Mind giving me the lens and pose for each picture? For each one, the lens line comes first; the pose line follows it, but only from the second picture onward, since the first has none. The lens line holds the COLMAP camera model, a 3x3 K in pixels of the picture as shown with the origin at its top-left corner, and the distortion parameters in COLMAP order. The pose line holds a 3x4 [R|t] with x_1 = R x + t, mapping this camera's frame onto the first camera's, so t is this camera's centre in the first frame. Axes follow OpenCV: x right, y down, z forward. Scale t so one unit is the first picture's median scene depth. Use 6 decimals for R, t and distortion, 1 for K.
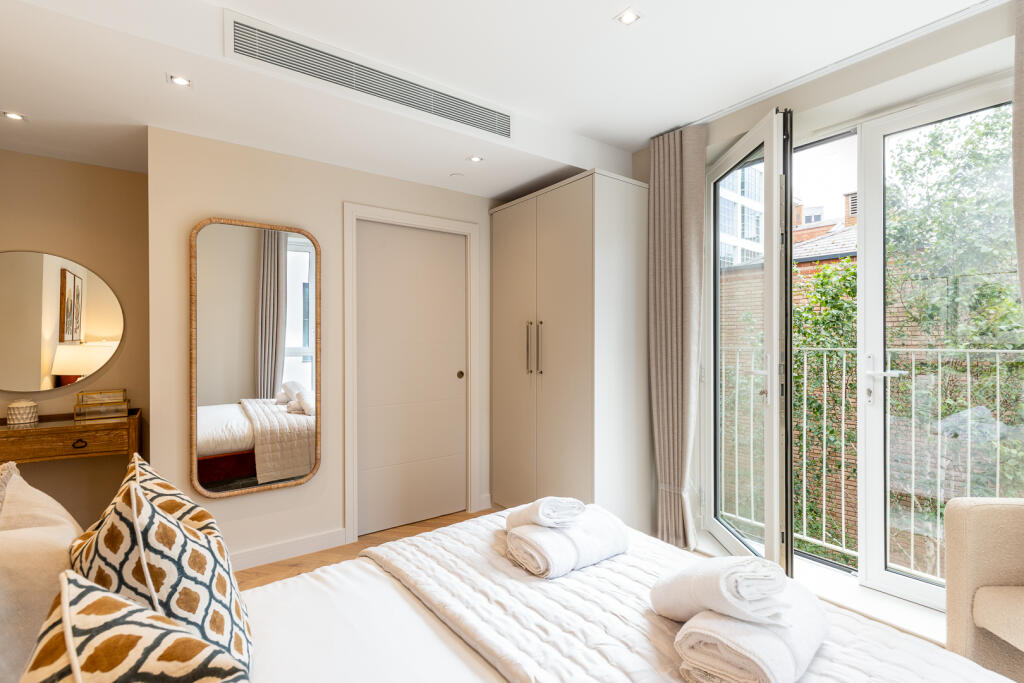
lens RADIAL K [[460.6, 0, 520.1], [0, 460.6, 341.3], [0, 0, 1]] dist [0.003257, -0.000285]
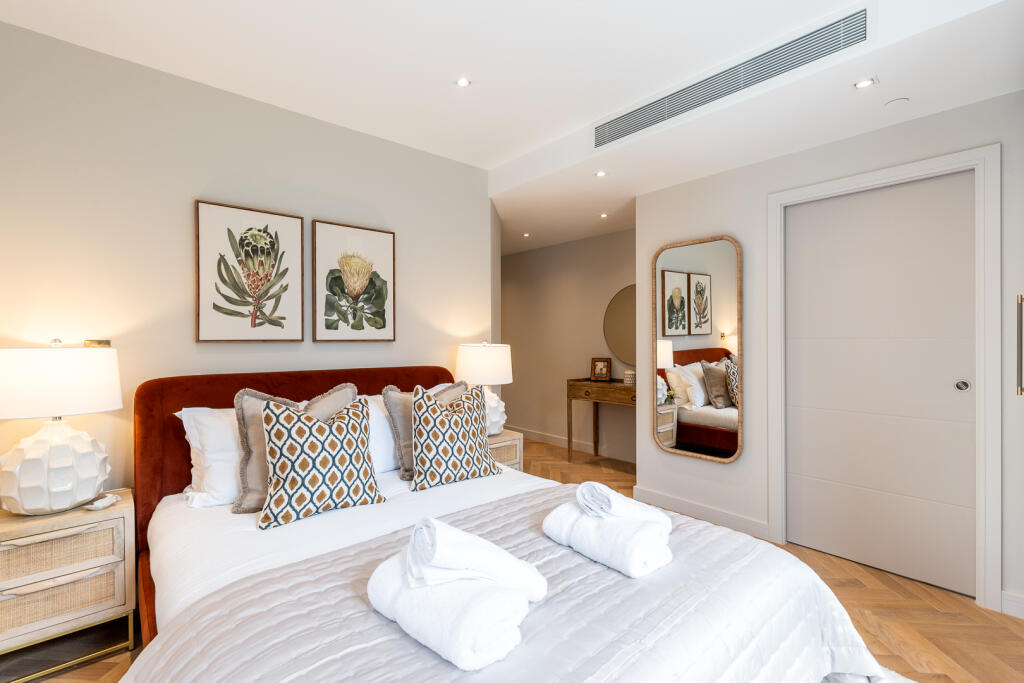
lens RADIAL K [[460.6, 0, 520.1], [0, 460.6, 341.3], [0, 0, 1]] dist [0.003257, -0.000285]
pose [[0.097798, 0.006443, -0.995185, 0.620967], [-0.000137, 0.999979, 0.006461, 0.006378], [0.995206, -0.000496, 0.097797, 0.417502]]
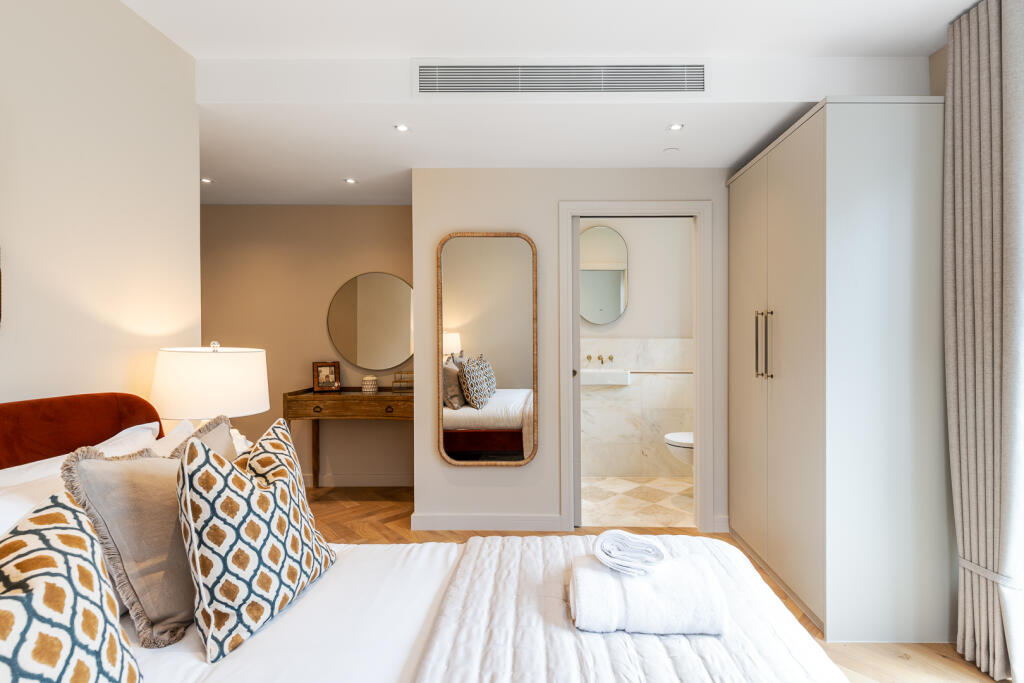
lens RADIAL K [[467.6, 0, 553.9], [0, 467.6, 337.9], [0, 0, 1]] dist [0.002185, -0.000789]
pose [[0.806413, 0.006109, -0.591322, 0.261106], [-0.003696, 0.999979, 0.005291, -0.000838], [0.591342, -0.002081, 0.806418, 0.160138]]
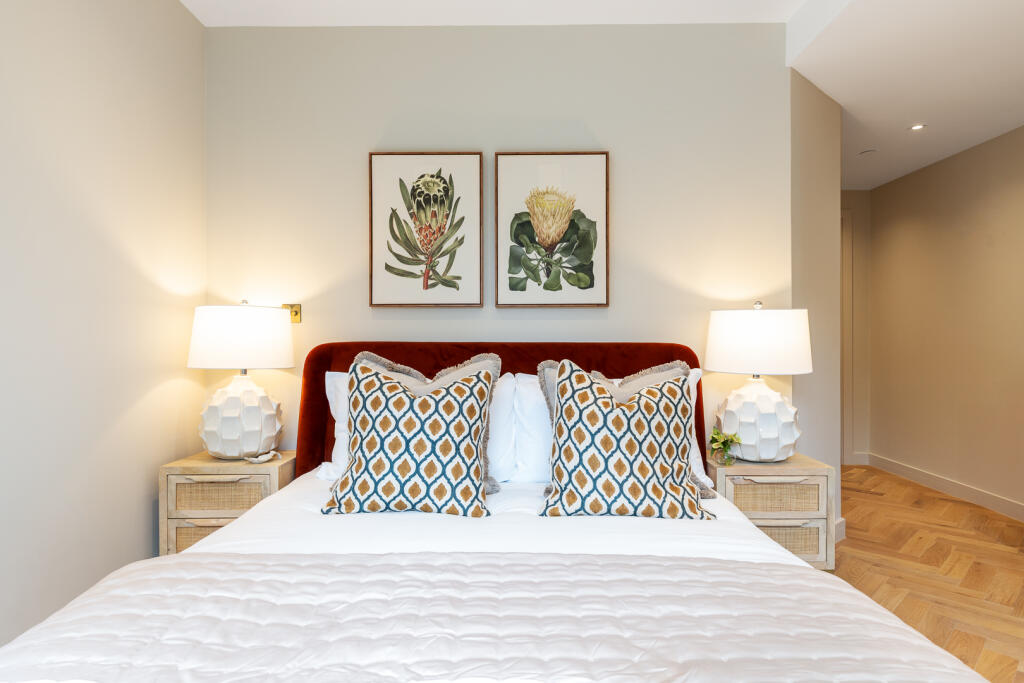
lens RADIAL K [[568.4, 0, 512.0], [0, 568.4, 341.5], [0, 0, 1]] dist [-0.000973, -0.000201]
pose [[-0.603072, 0.004957, -0.797672, 0.348820], [0.004761, 0.999985, 0.002615, 0.071228], [0.797673, -0.002221, -0.603086, 0.681691]]
